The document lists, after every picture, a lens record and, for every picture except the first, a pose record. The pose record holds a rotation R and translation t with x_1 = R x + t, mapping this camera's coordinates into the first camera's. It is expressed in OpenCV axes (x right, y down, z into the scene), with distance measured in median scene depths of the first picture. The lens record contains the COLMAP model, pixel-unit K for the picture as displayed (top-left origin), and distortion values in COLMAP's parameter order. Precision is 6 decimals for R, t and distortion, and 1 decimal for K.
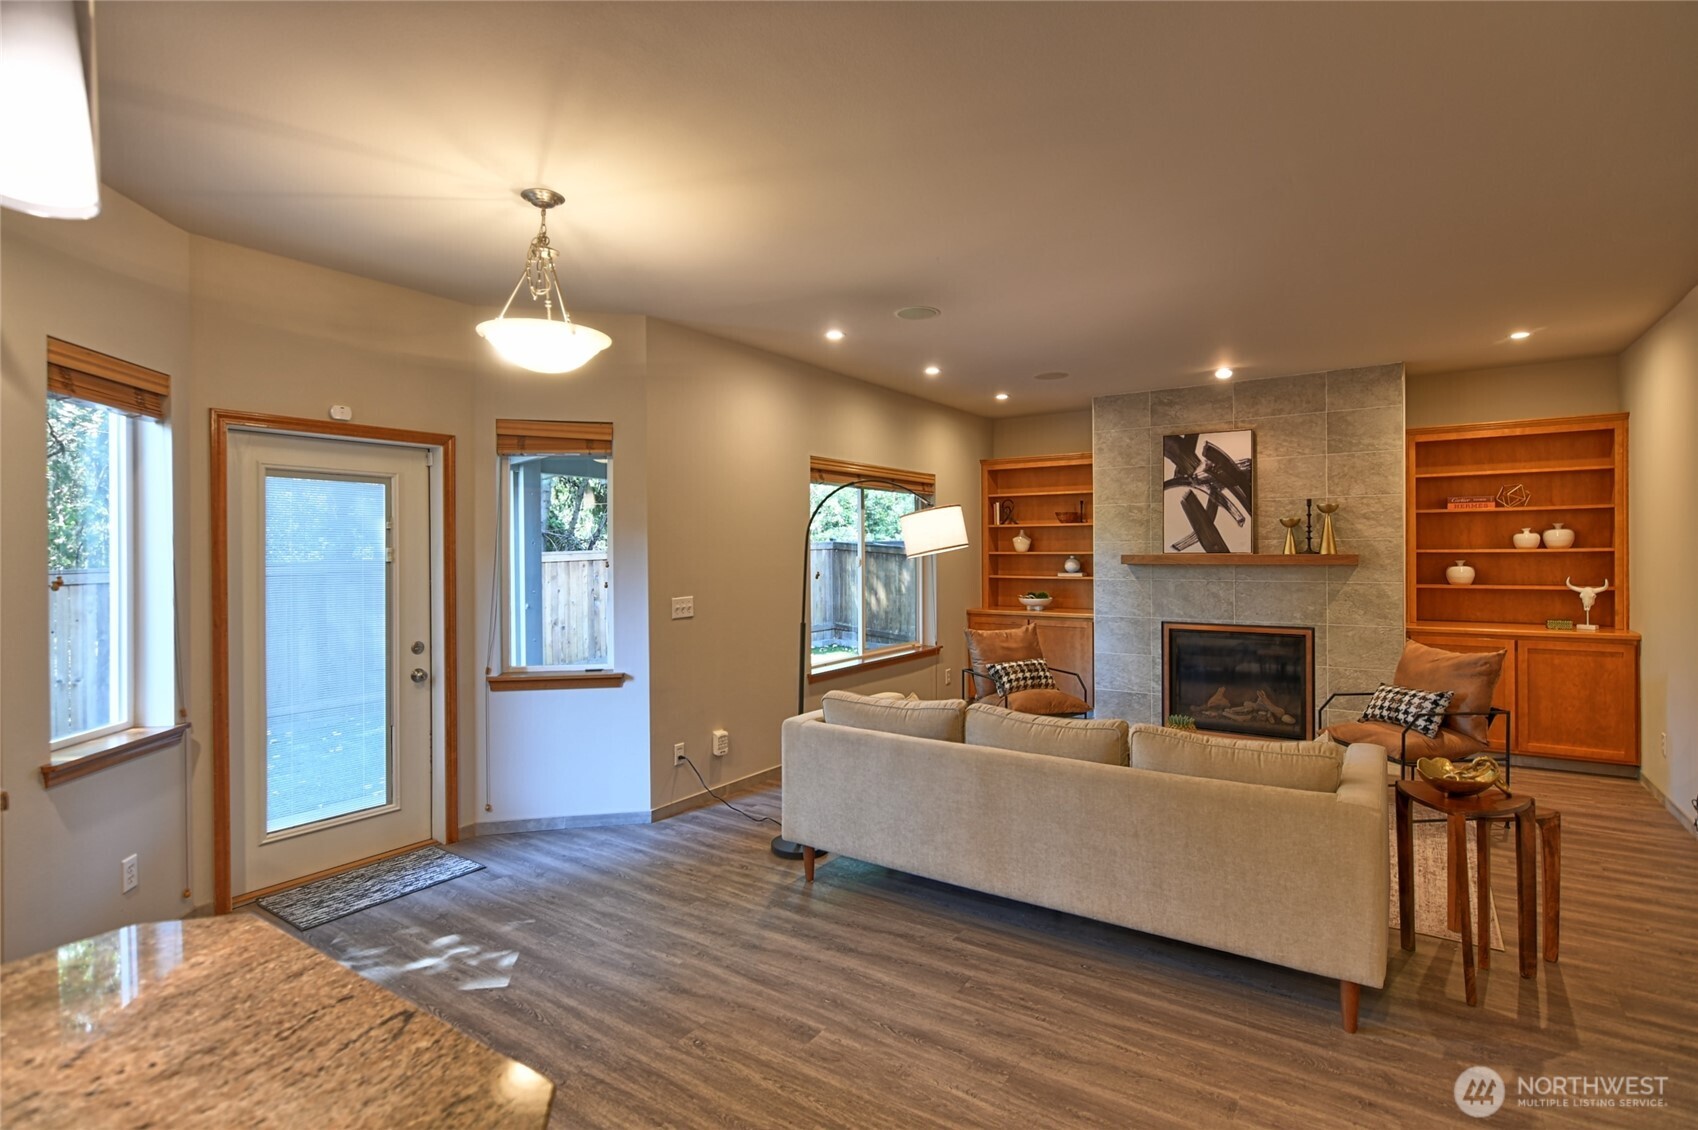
lens RADIAL K [[822.7, 0, 845.7], [0, 822.7, 557.6], [0, 0, 1]] dist [0.003178, 0.000773]
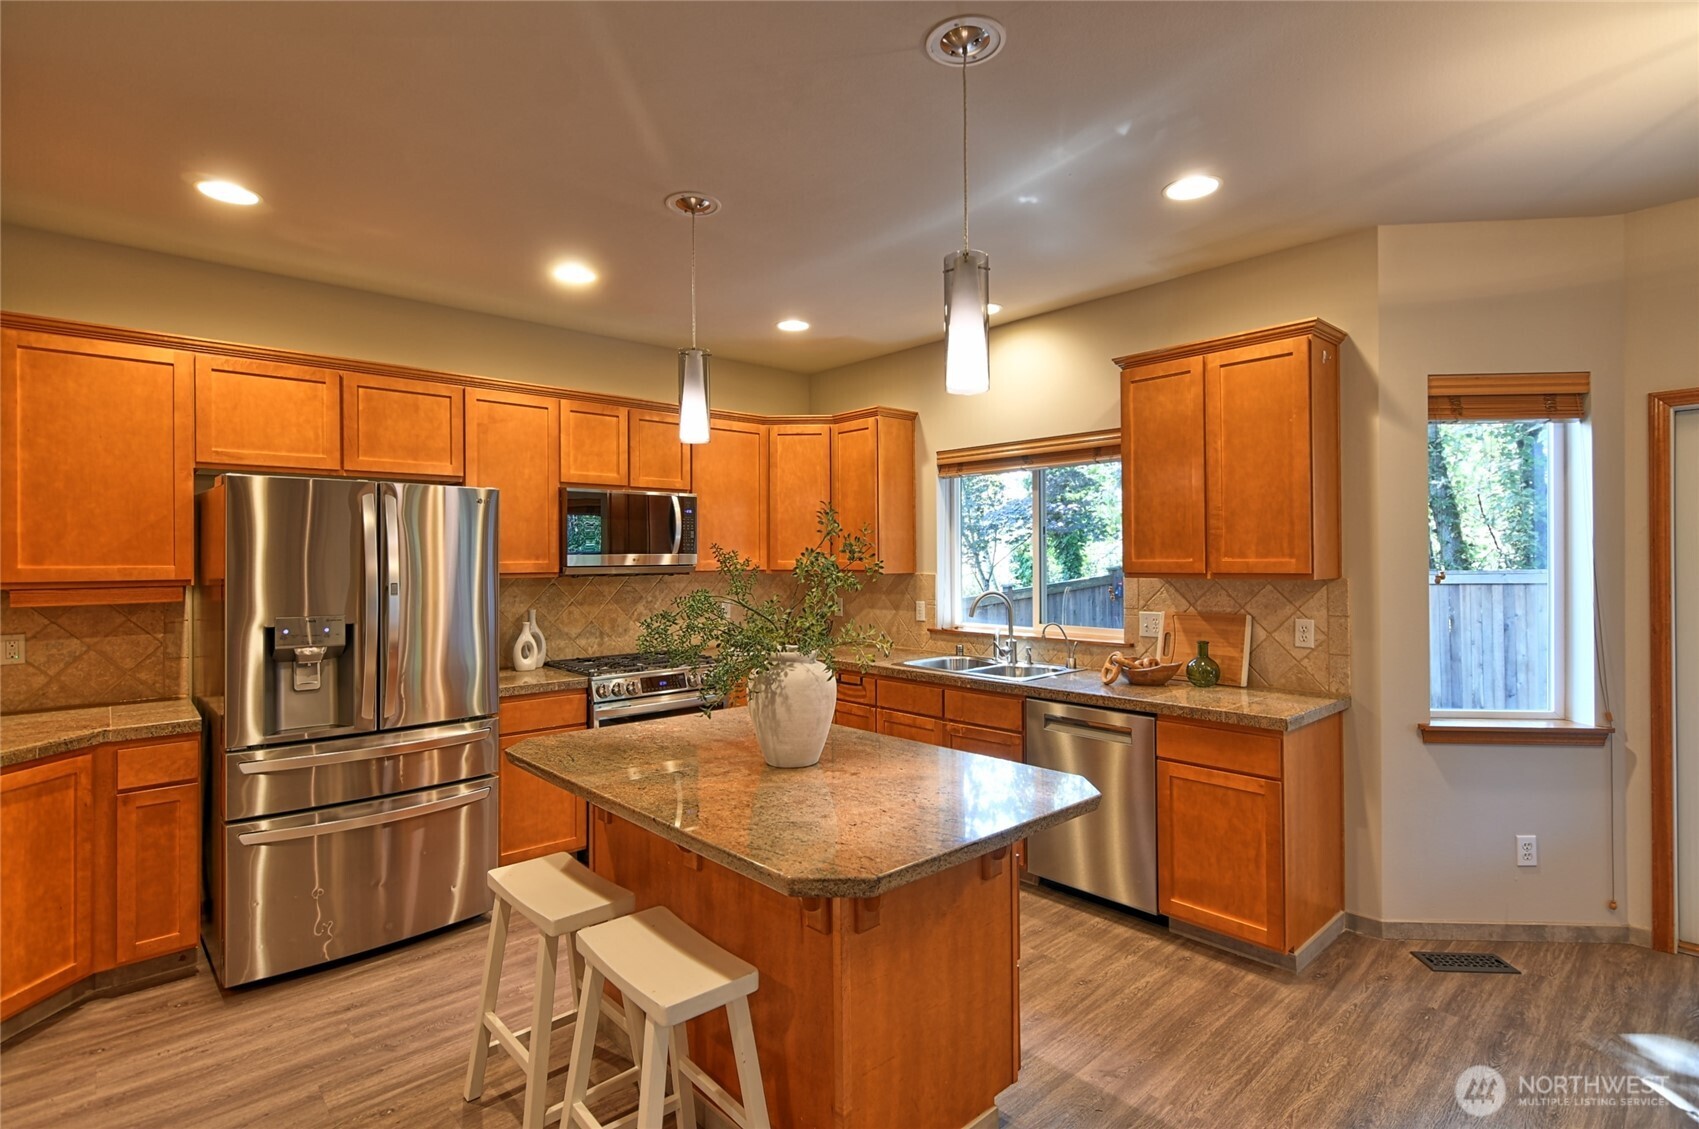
lens RADIAL K [[823.2, 0, 846.2], [0, 823.2, 556.5], [0, 0, 1]] dist [0.003178, 0.000773]
pose [[-0.237348, 0.007704, -0.971394, 0.376356], [0.000525, 0.999969, 0.007802, -0.007796], [0.971425, 0.001342, -0.237344, 0.394131]]
